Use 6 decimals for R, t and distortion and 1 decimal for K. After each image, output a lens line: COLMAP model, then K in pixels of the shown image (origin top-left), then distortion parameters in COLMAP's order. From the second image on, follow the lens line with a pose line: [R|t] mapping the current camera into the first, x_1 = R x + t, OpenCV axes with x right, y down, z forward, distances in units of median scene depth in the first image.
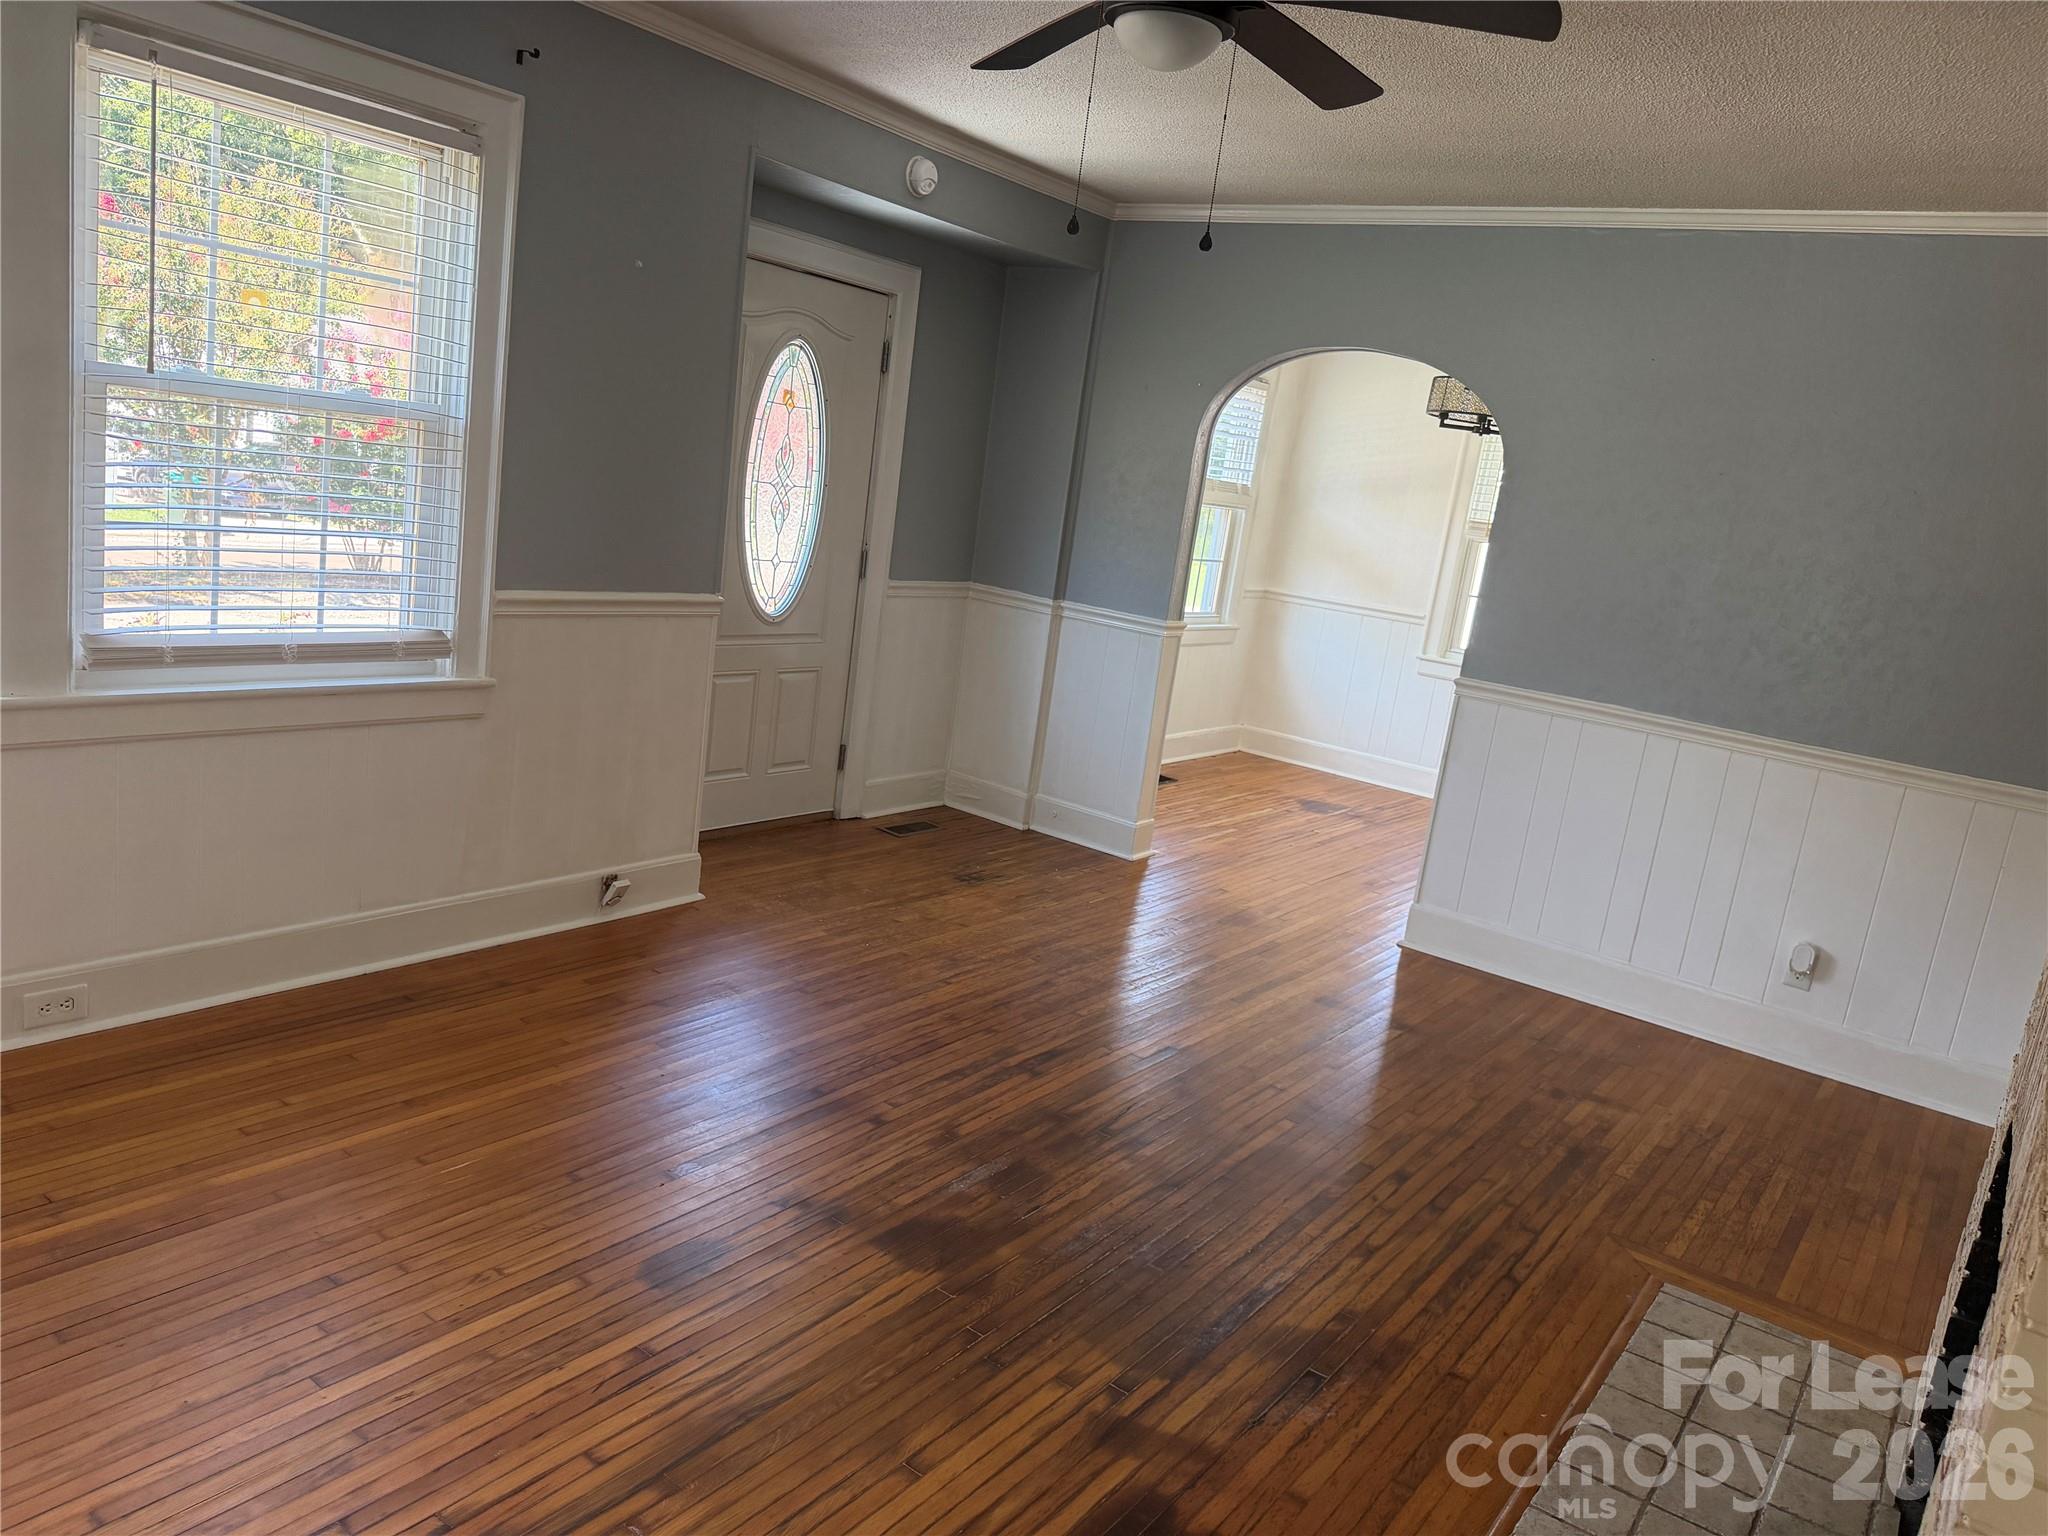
lens RADIAL K [[1429.7, 0, 1016.3], [0, 1429.7, 769.9], [0, 0, 1]] dist [0.004851, -0.000934]
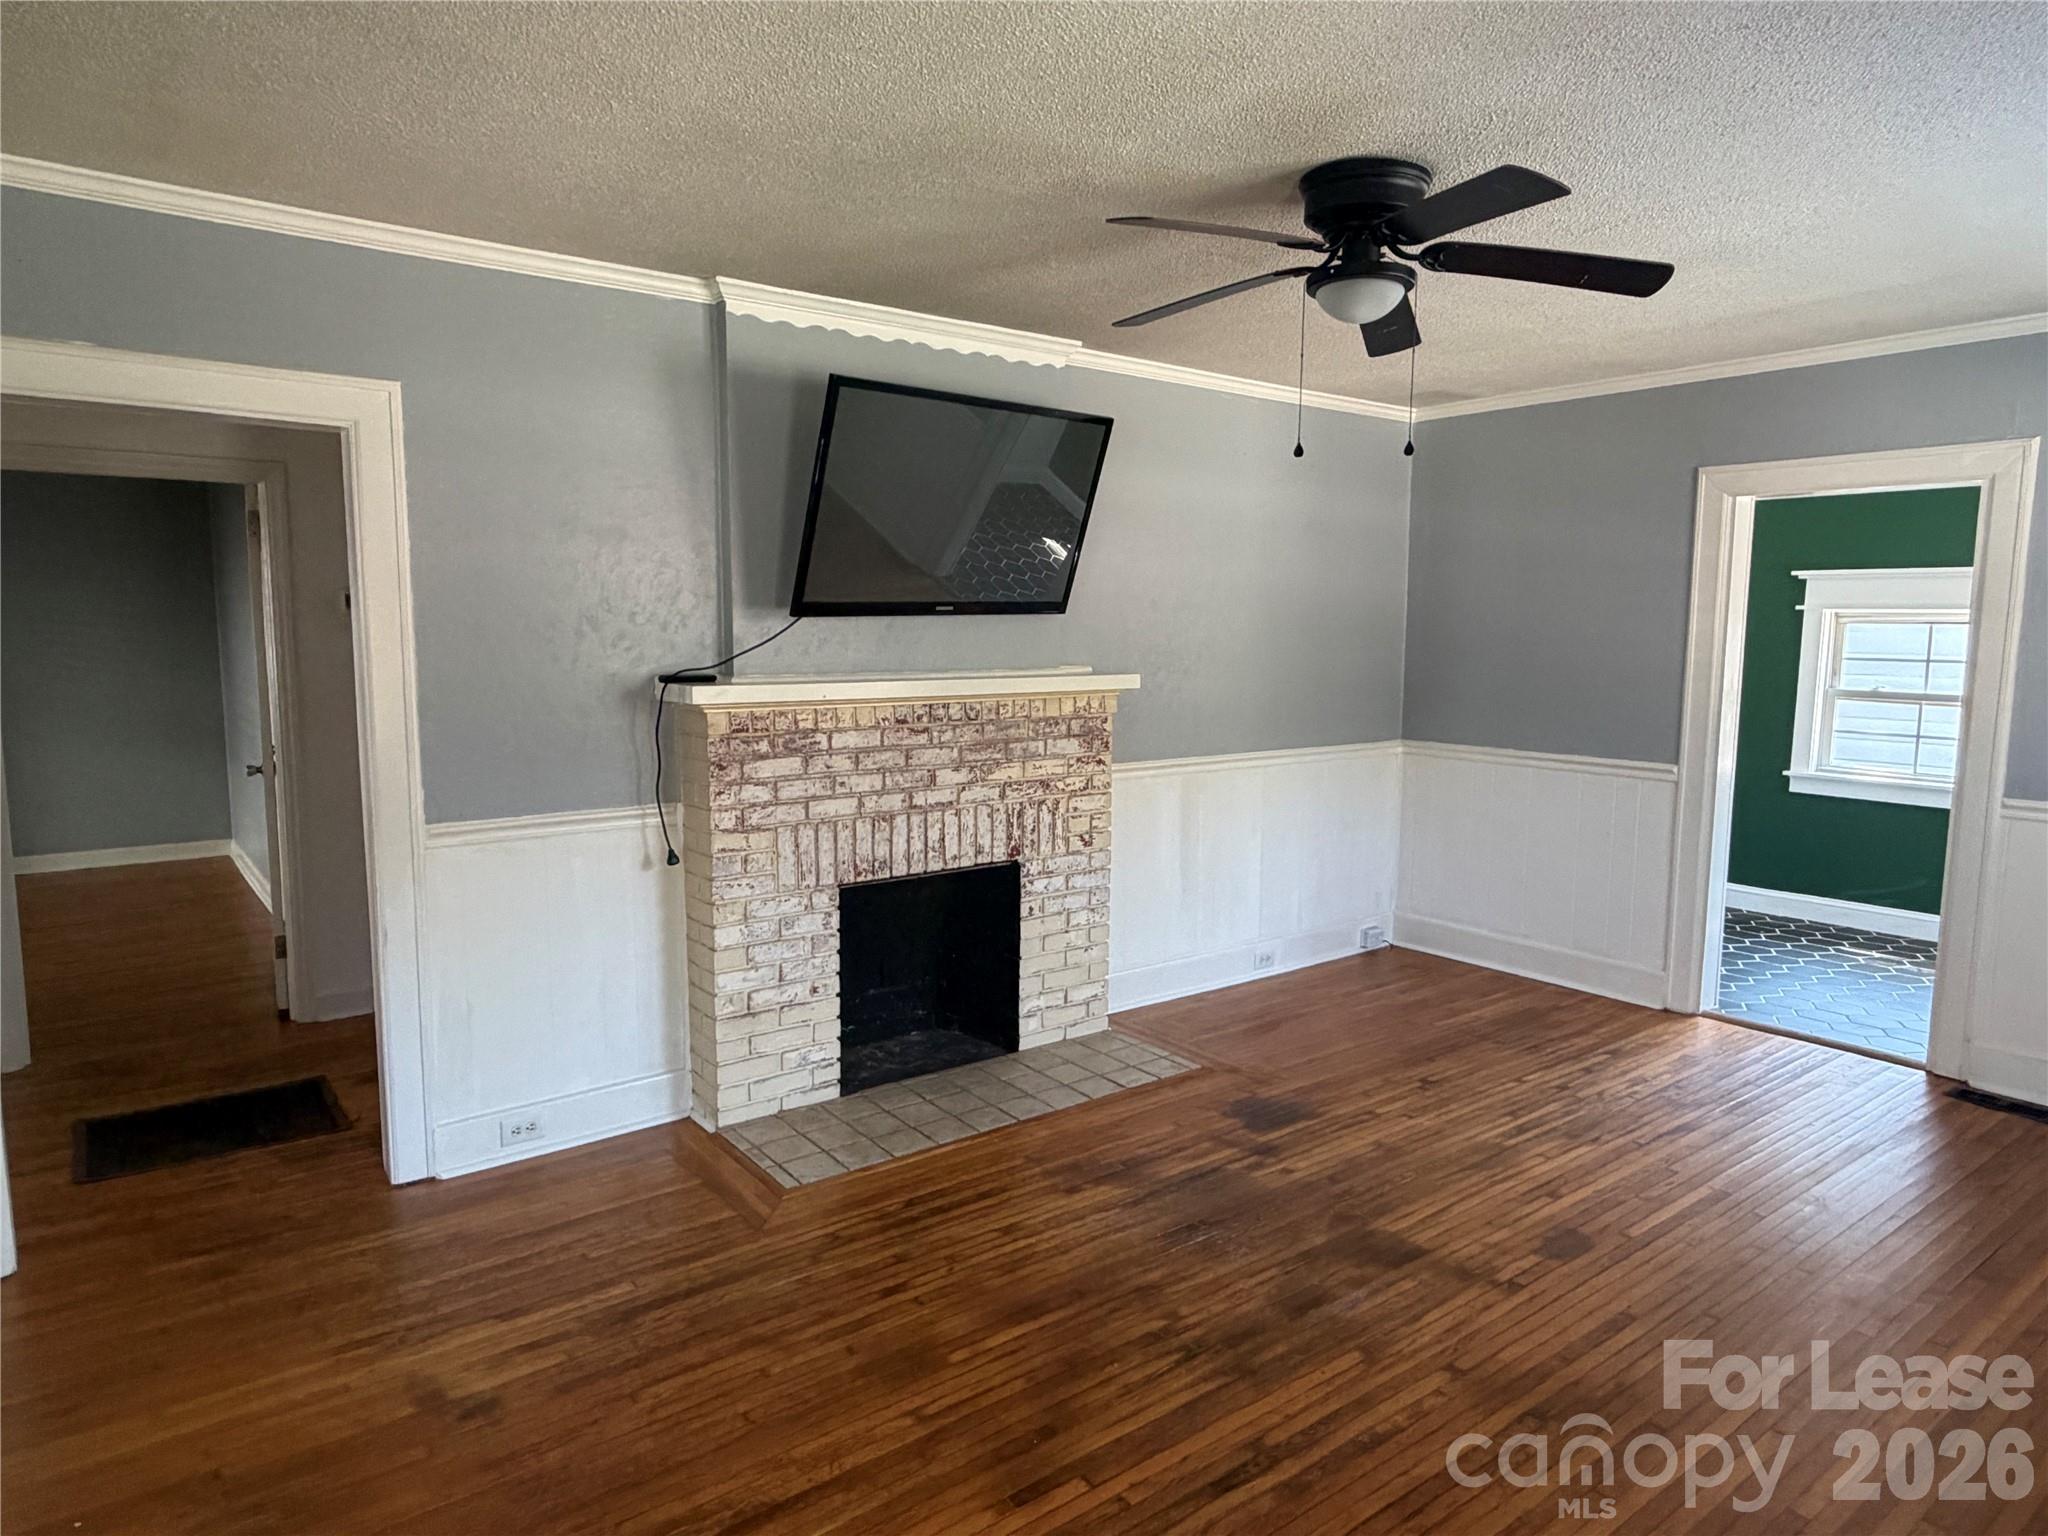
lens RADIAL K [[1261.3, 0, 1028.3], [0, 1261.3, 768.5], [0, 0, 1]] dist [0.007753, 0.000101]
pose [[-0.951248, -0.172003, 0.256011, 0.019686], [-0.074548, 0.933667, 0.350297, -0.371293], [-0.299281, 0.314135, -0.900972, 1.674422]]
